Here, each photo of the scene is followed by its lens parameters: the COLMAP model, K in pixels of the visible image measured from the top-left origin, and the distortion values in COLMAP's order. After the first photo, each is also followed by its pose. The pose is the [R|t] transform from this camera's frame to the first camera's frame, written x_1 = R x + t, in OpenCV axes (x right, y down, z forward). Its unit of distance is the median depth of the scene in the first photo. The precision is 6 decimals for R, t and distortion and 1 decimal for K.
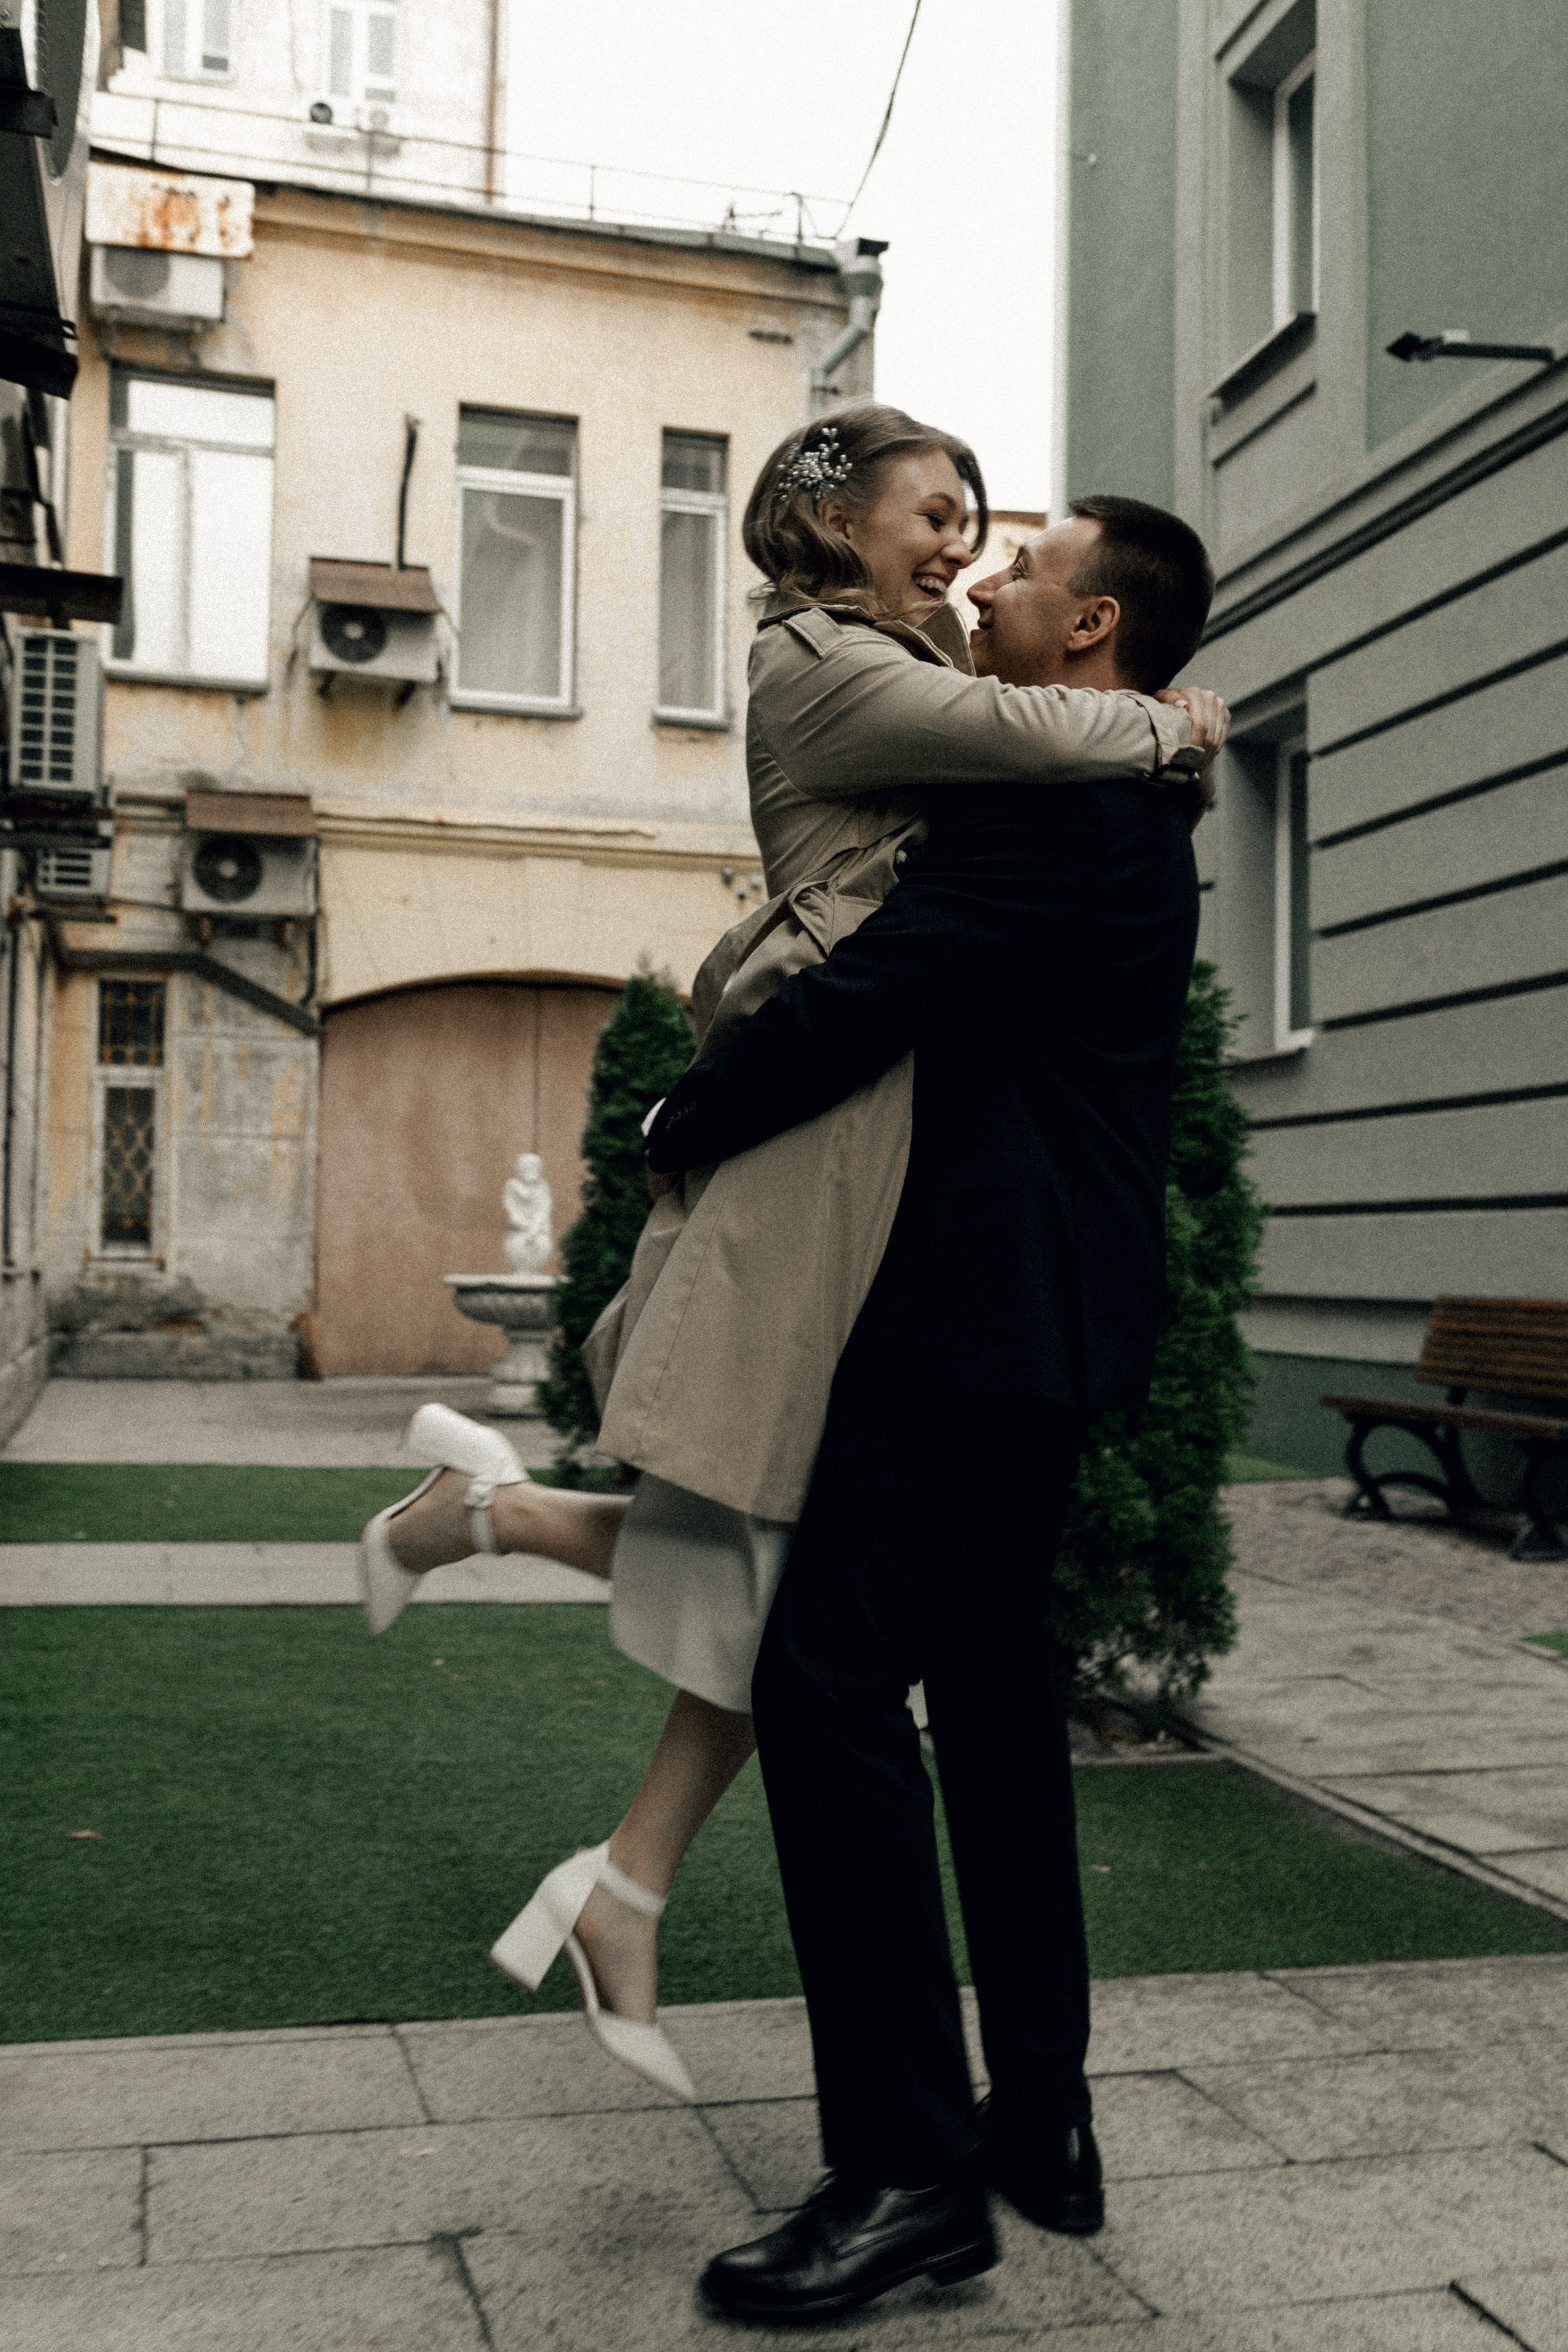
lens RADIAL K [[2261.7, 0, 802.4], [0, 2261.7, 1162.2], [0, 0, 1]] dist [0.000895, 0.001495]
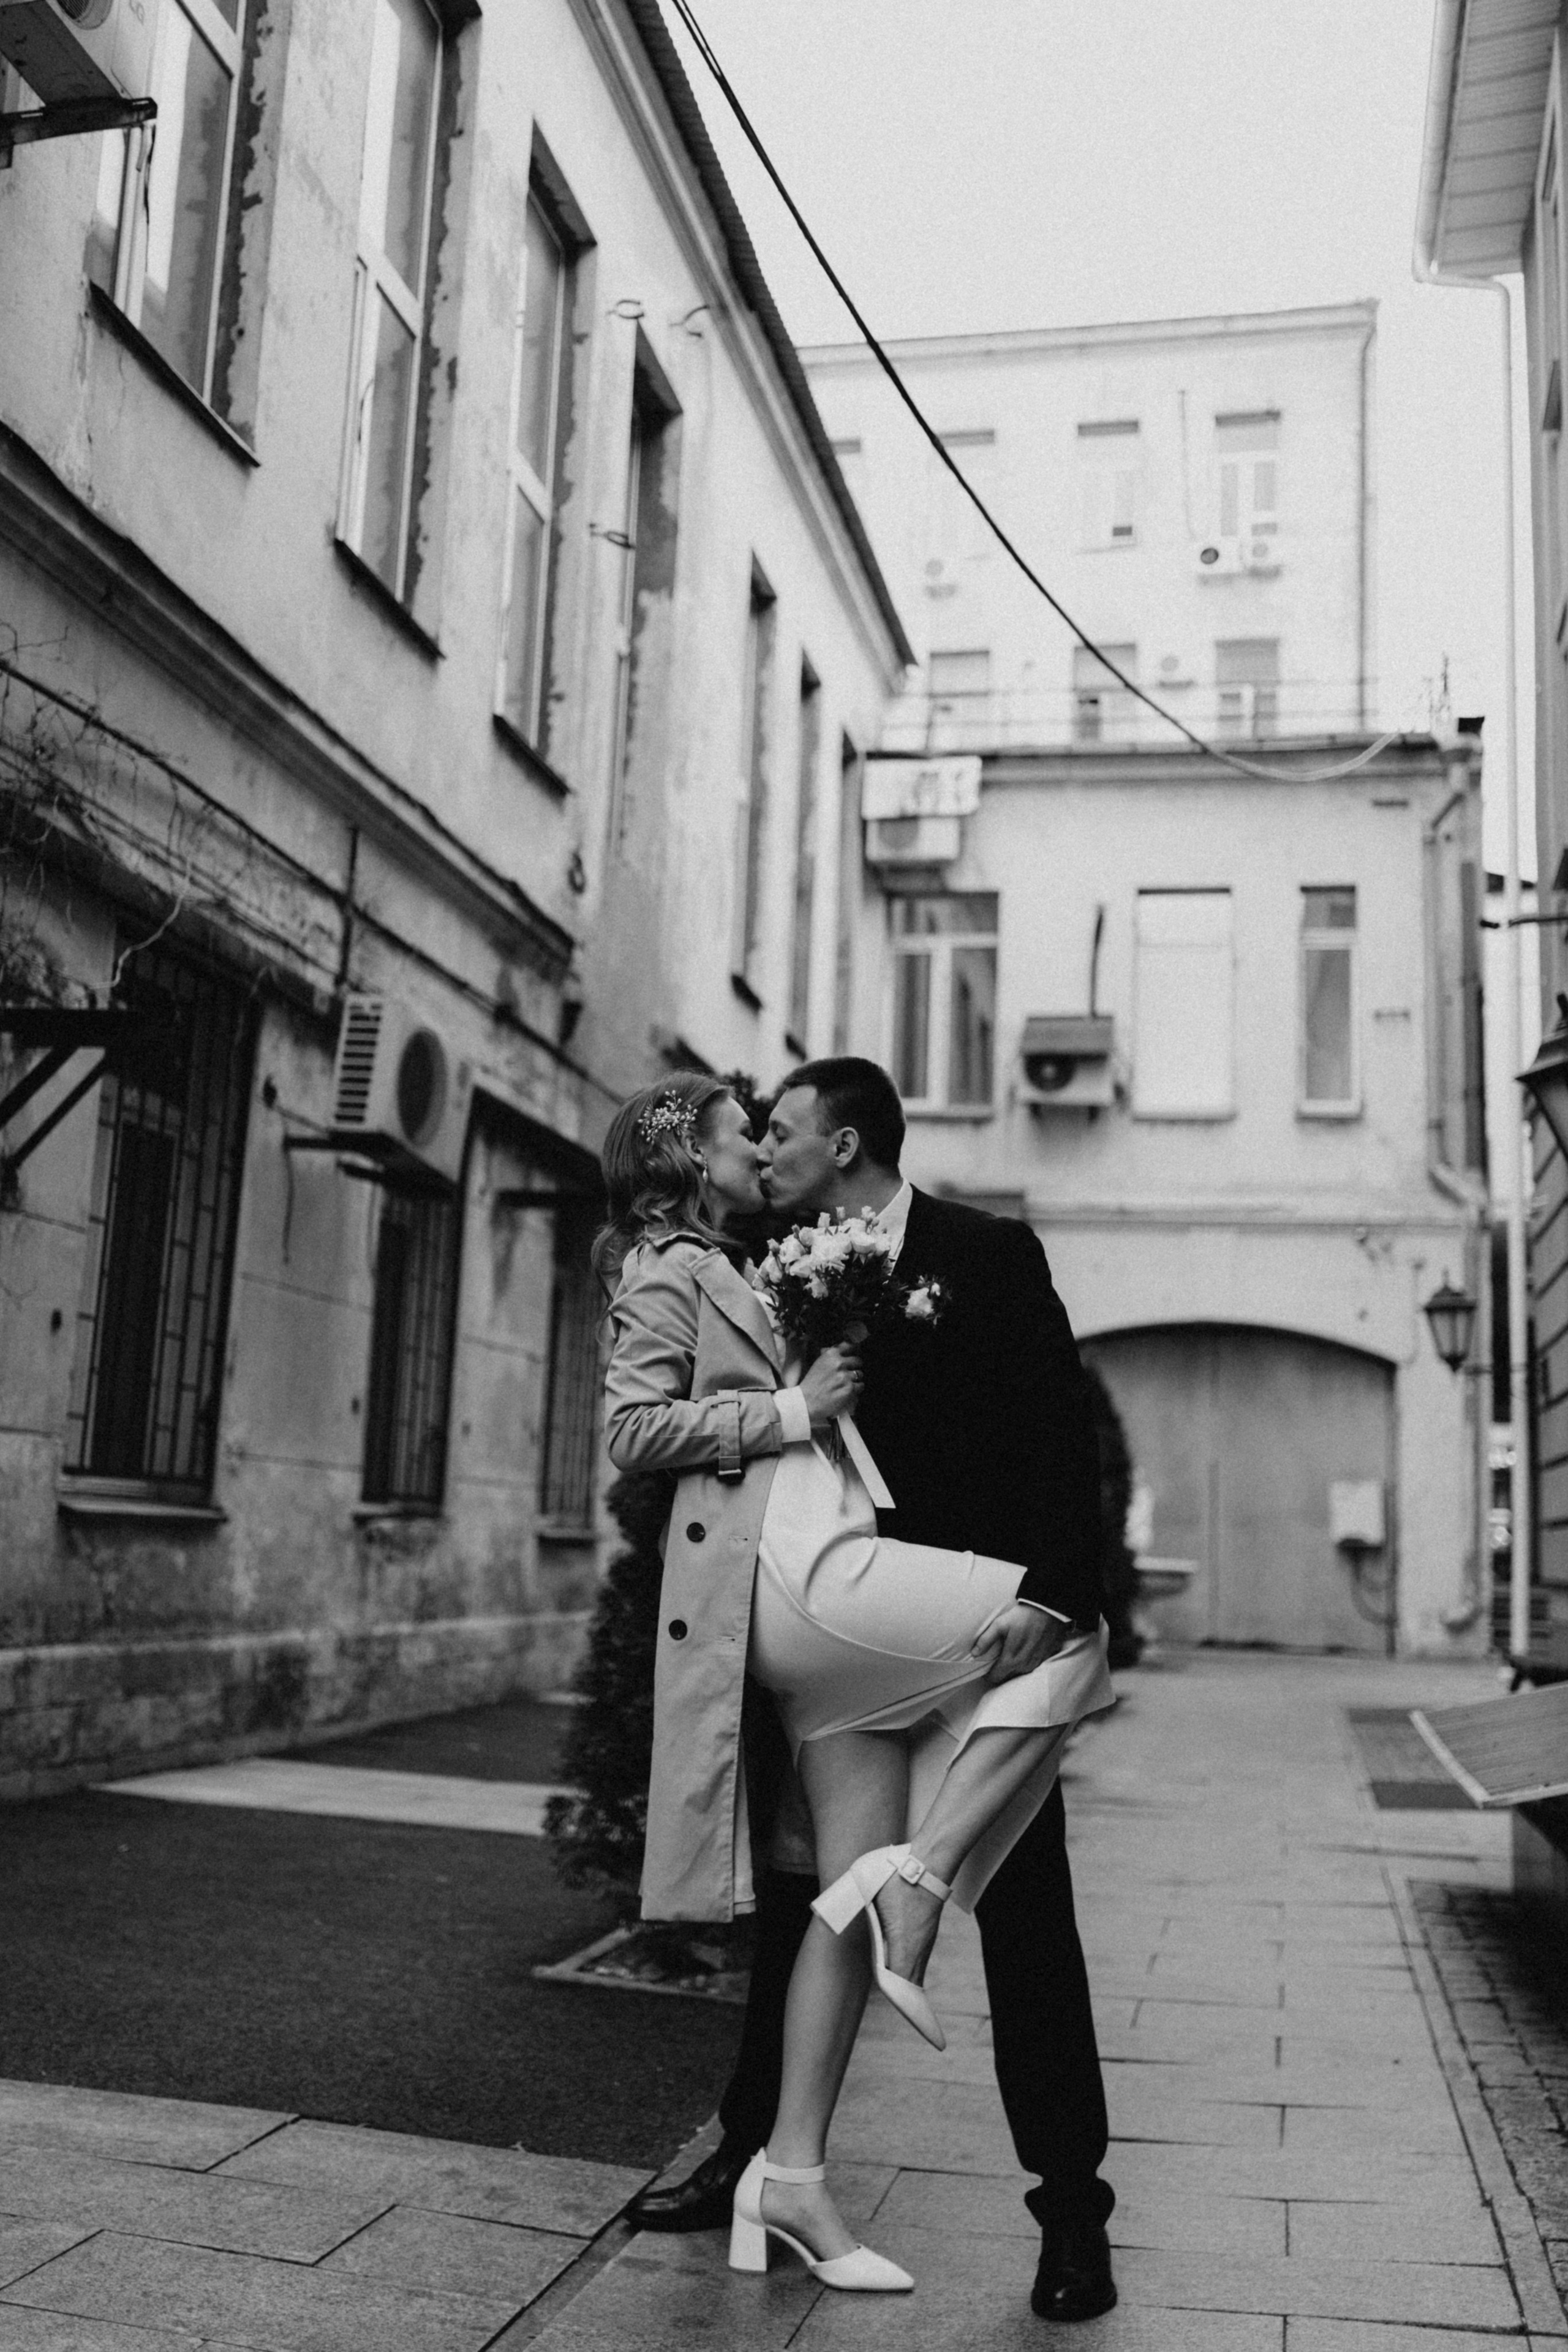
lens RADIAL K [[2385.9, 0, 760.3], [0, 2385.9, 1108.3], [0, 0, 1]] dist [-0.003975, 0.004337]
pose [[0.881971, -0.061484, -0.467277, 0.304100], [-0.008315, 0.989270, -0.145862, -0.004526], [0.471231, 0.132532, 0.871996, -0.307169]]
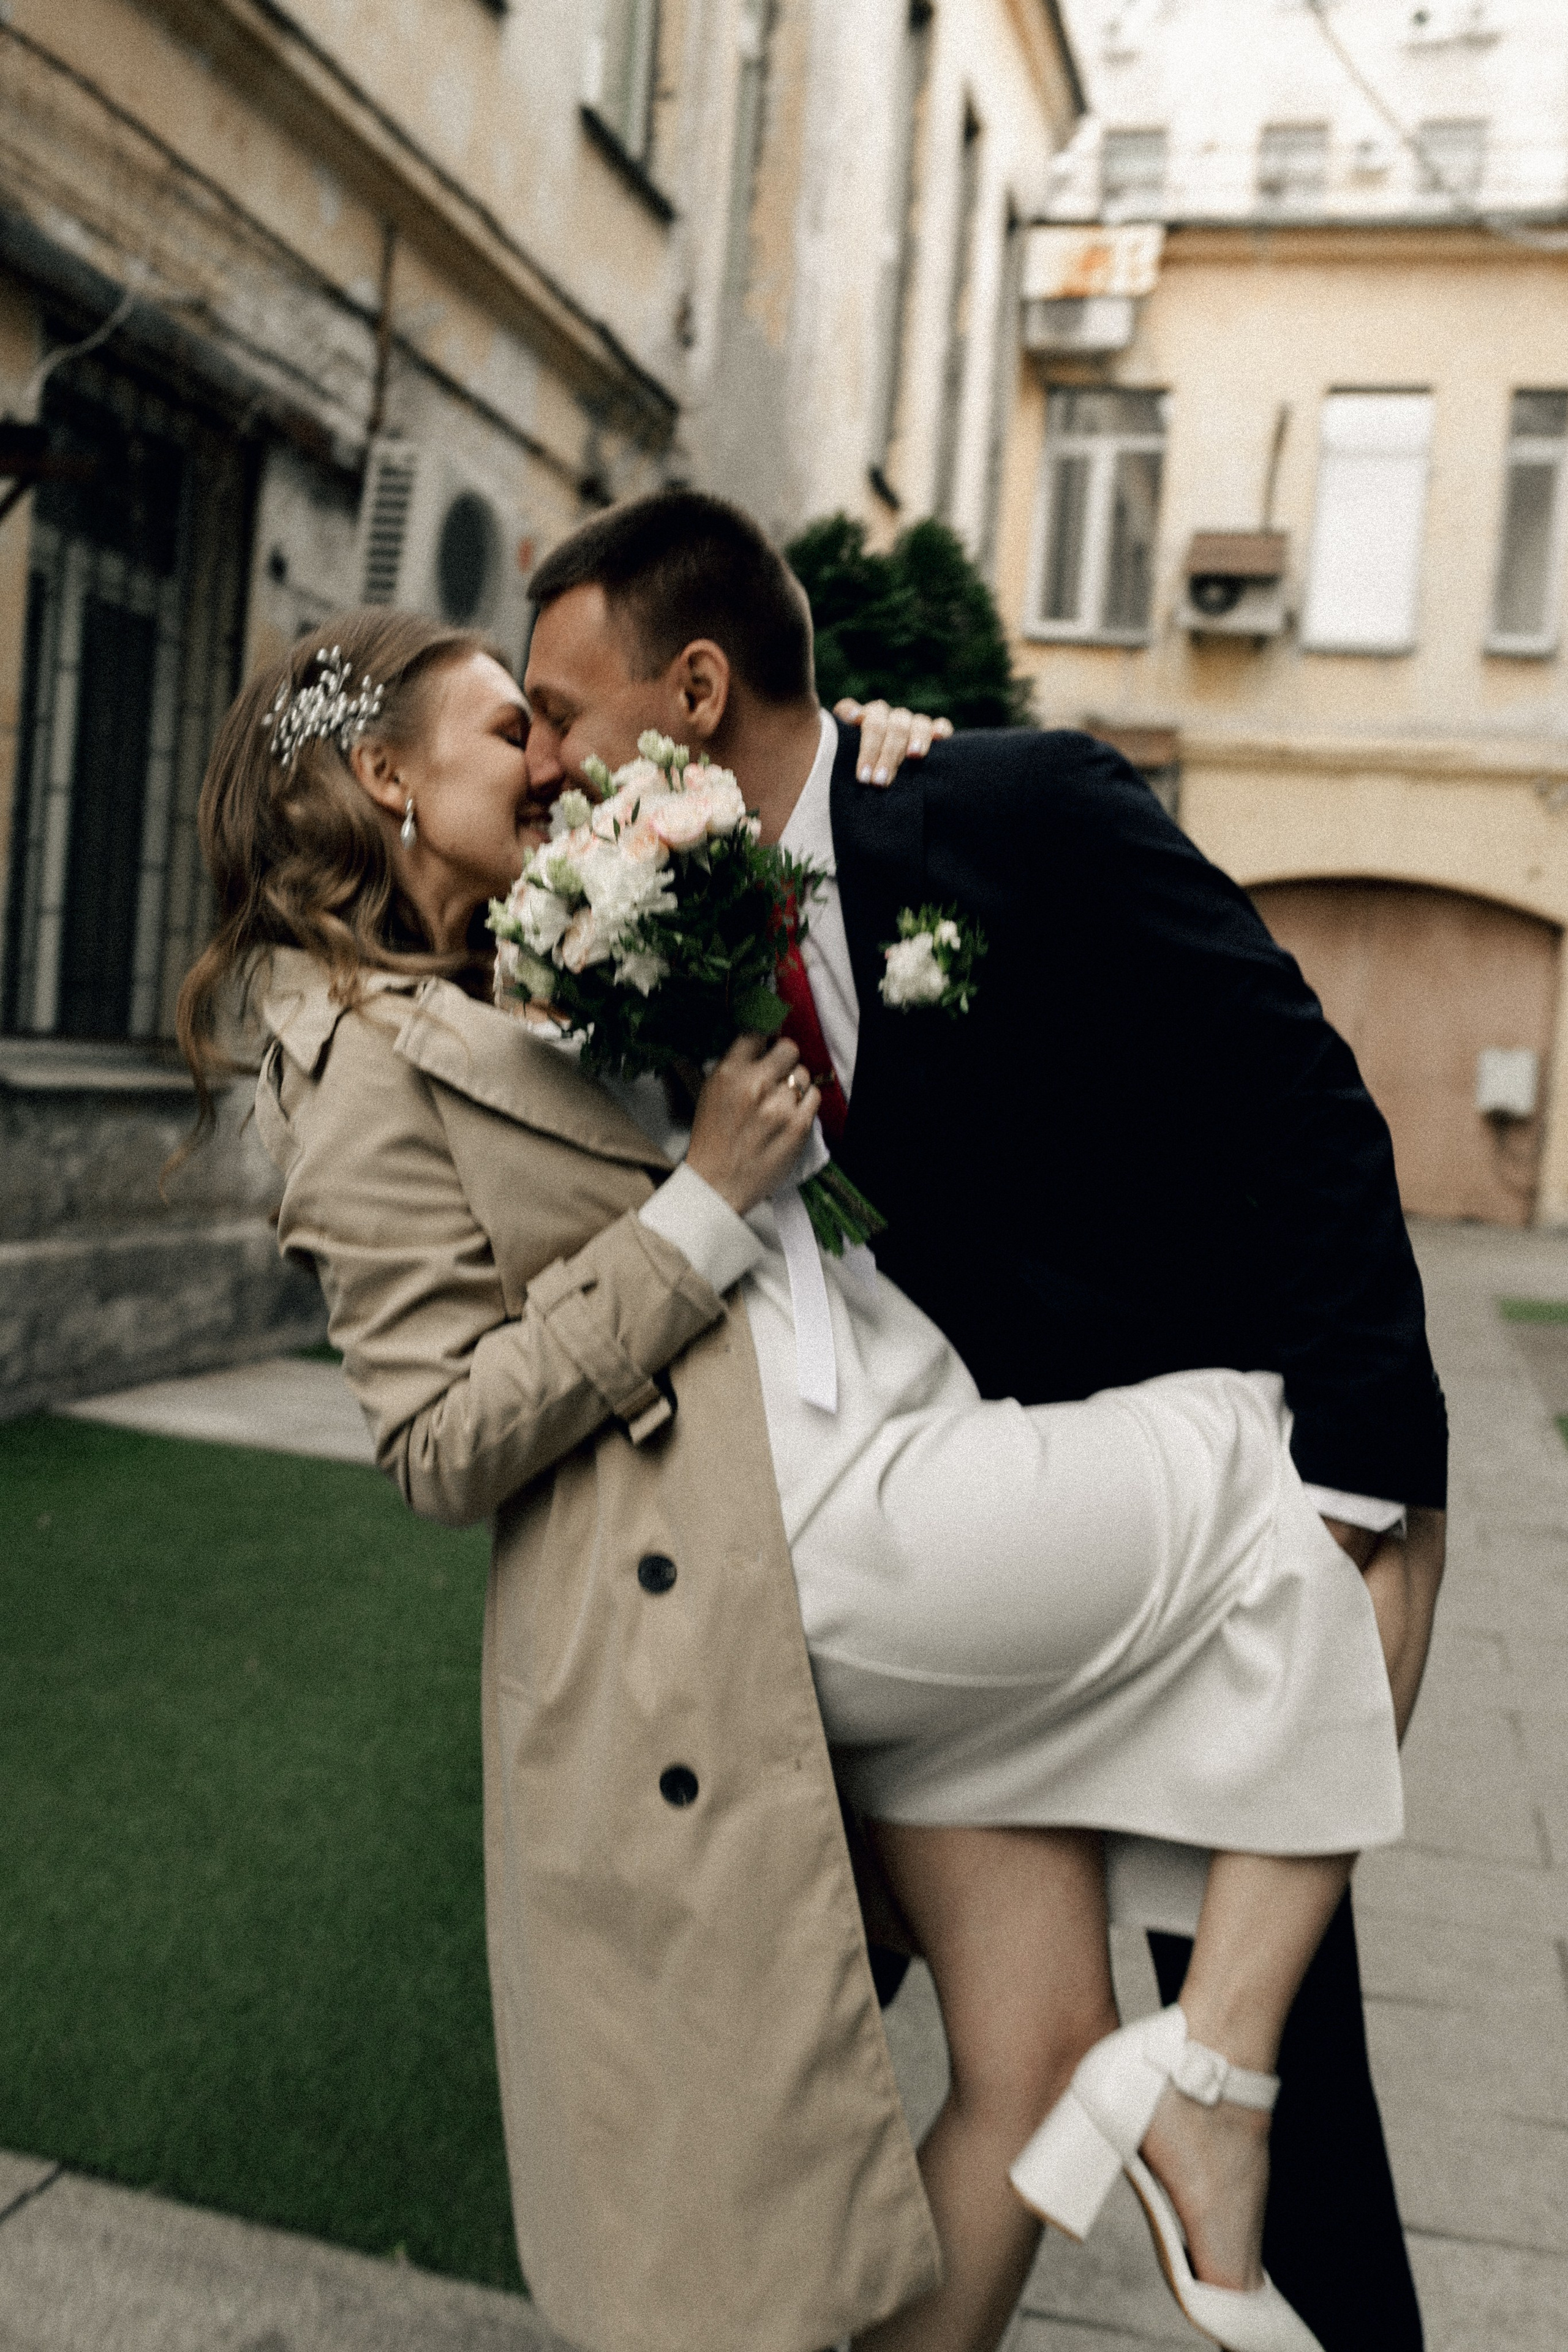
lens RADIAL K [[2275.0, 0, 759.4], [0, 2275.0, 1184.6], [0, 0, 1]] dist [-0.003265, -0.012599]
pose [[0.853629, 0.083521, -0.514141, 0.246433], [-0.043174, 0.995010, 0.089955, -0.015719], [0.519089, -0.054591, 0.852975, -0.193876]]
